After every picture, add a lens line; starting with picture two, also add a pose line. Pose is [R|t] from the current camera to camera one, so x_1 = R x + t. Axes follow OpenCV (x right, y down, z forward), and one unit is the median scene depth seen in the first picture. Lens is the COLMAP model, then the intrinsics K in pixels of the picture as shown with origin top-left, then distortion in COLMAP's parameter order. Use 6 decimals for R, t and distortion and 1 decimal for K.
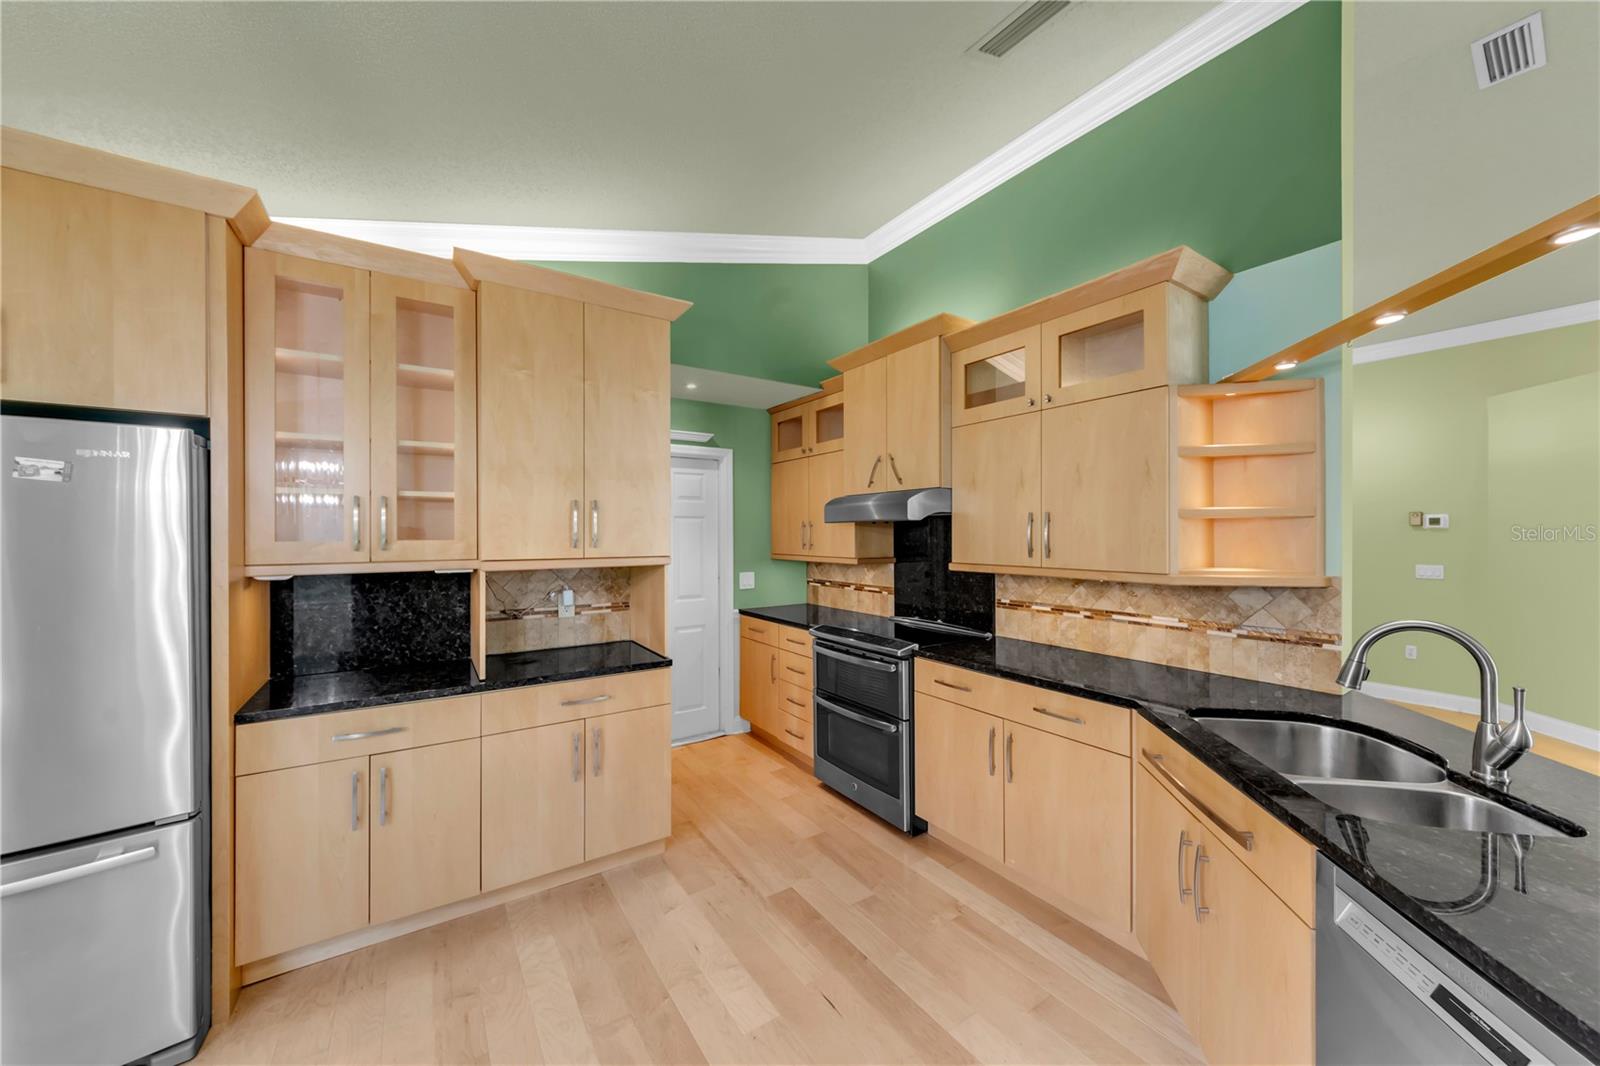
lens RADIAL K [[586.7, 0, 793.6], [0, 586.7, 532.0], [0, 0, 1]] dist [-0.001568, -0.000007]
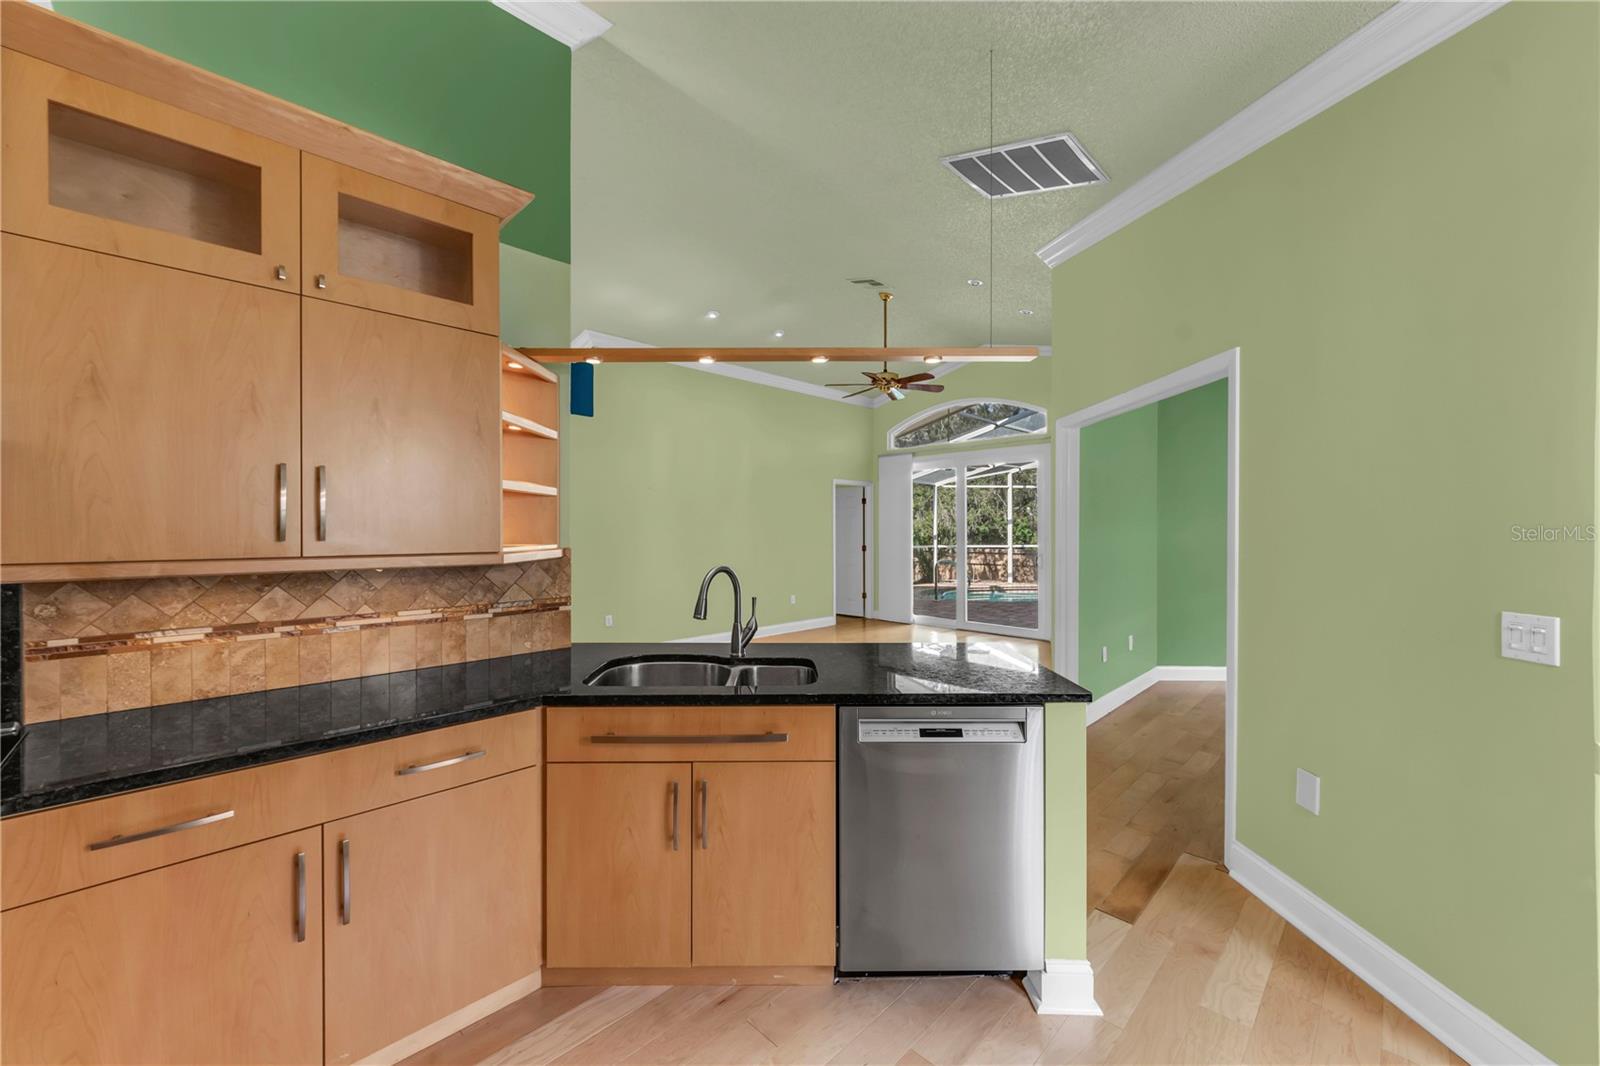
lens RADIAL K [[606.8, 0, 800.0], [0, 606.8, 533.0], [0, 0, 1]] dist [0.000926, 0.000037]
pose [[-0.204846, -0.004148, 0.978786, -0.289019], [0.000709, 0.999990, 0.004387, 0.033465], [-0.978794, 0.001593, -0.204841, 0.629987]]
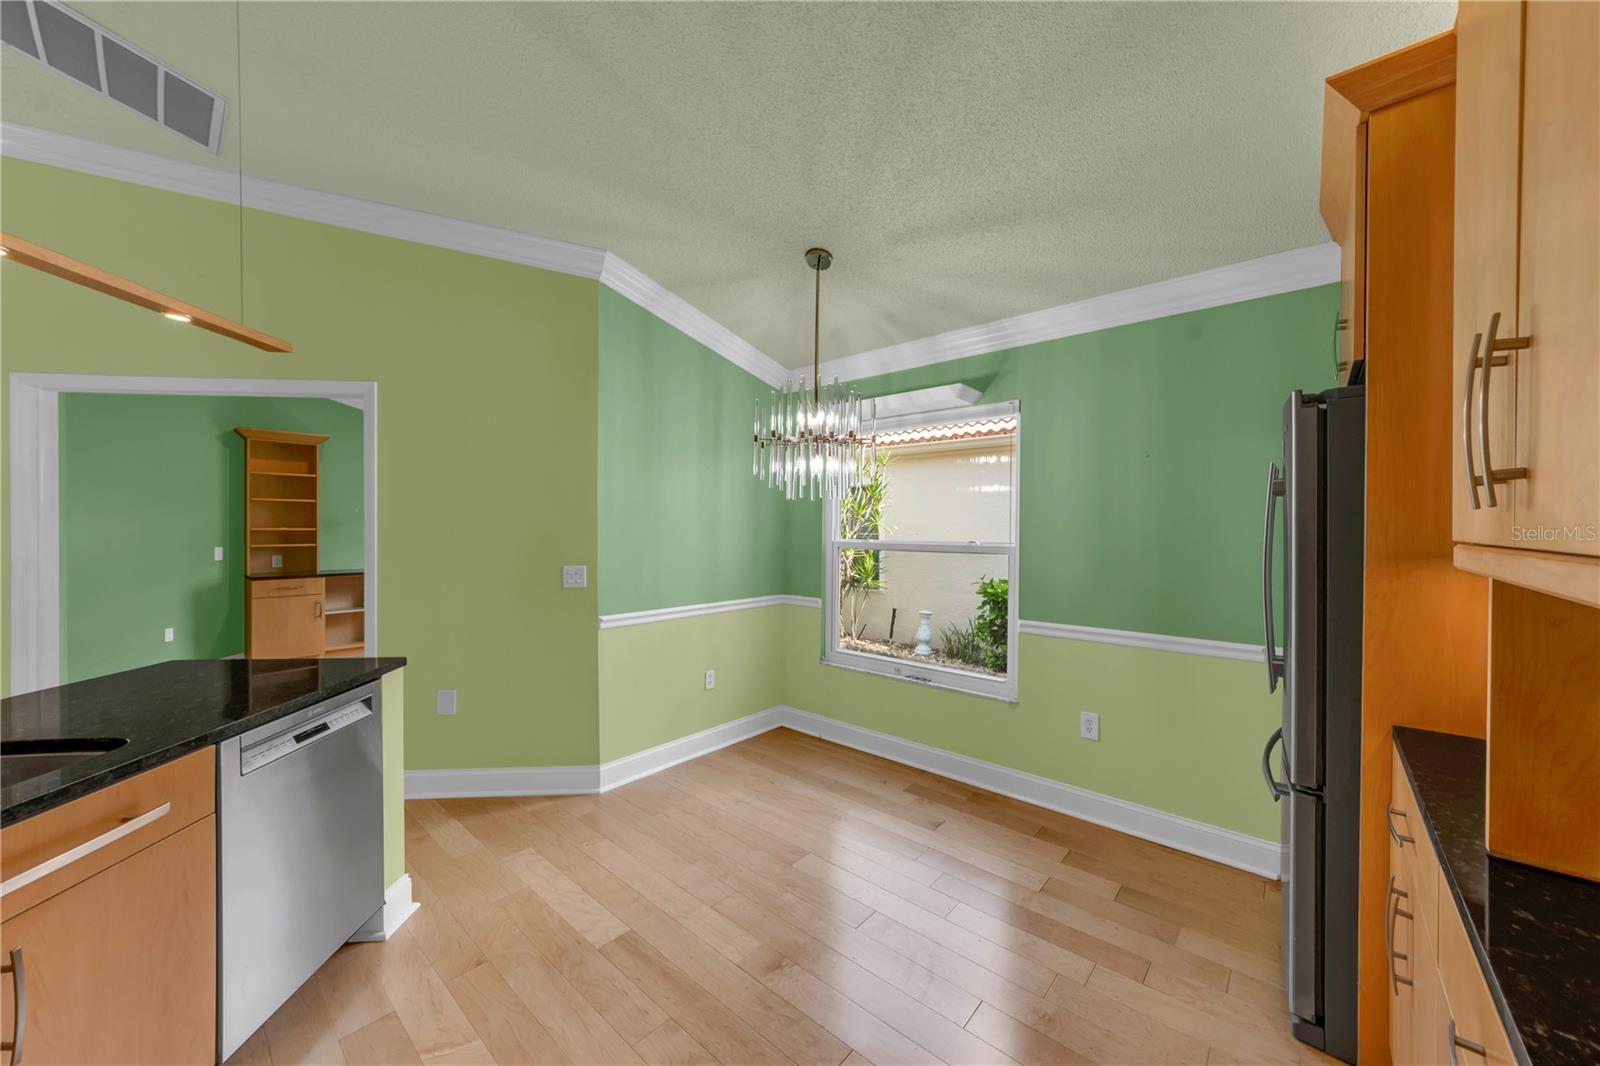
lens RADIAL K [[569.0, 0, 791.7], [0, 569.0, 532.2], [0, 0, 1]] dist [0.001968, 0.000176]
pose [[-0.970212, 0.002150, -0.242249, -0.004370], [-0.000101, 0.999957, 0.009282, 0.033917], [0.242259, 0.009030, -0.970170, 1.093852]]
